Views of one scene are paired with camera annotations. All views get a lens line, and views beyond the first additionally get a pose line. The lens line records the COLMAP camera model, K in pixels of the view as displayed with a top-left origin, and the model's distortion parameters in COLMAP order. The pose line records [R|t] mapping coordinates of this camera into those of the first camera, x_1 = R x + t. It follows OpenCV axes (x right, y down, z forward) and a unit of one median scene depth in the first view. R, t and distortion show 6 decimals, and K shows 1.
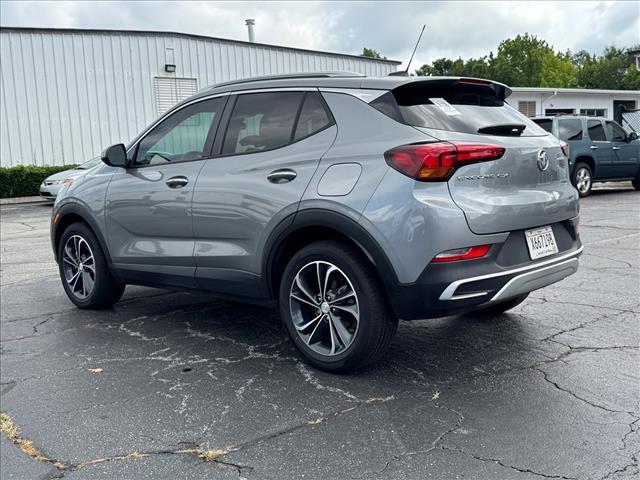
lens RADIAL K [[655.3, 0, 320.0], [0, 655.3, 240.0], [0, 0, 1]] dist [0.224893, -0.490001]
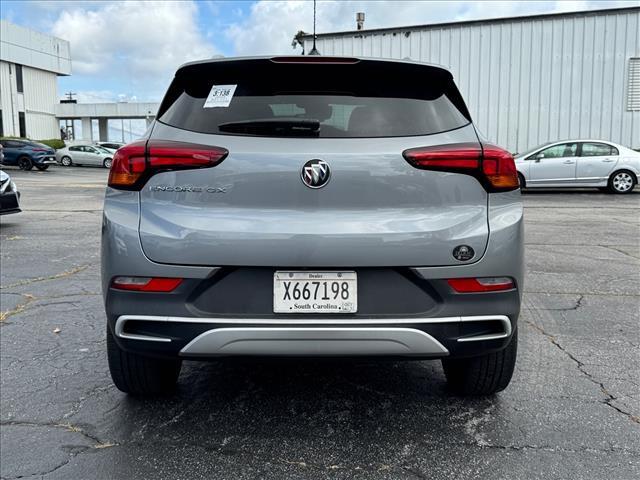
lens RADIAL K [[655.3, 0, 320.0], [0, 655.3, 240.0], [0, 0, 1]] dist [0.224893, -0.490001]
pose [[0.701700, 0.133335, -0.699885, 0.786477], [-0.119404, 0.990447, 0.068976, -0.095410], [0.702395, 0.035168, 0.710918, 0.502210]]
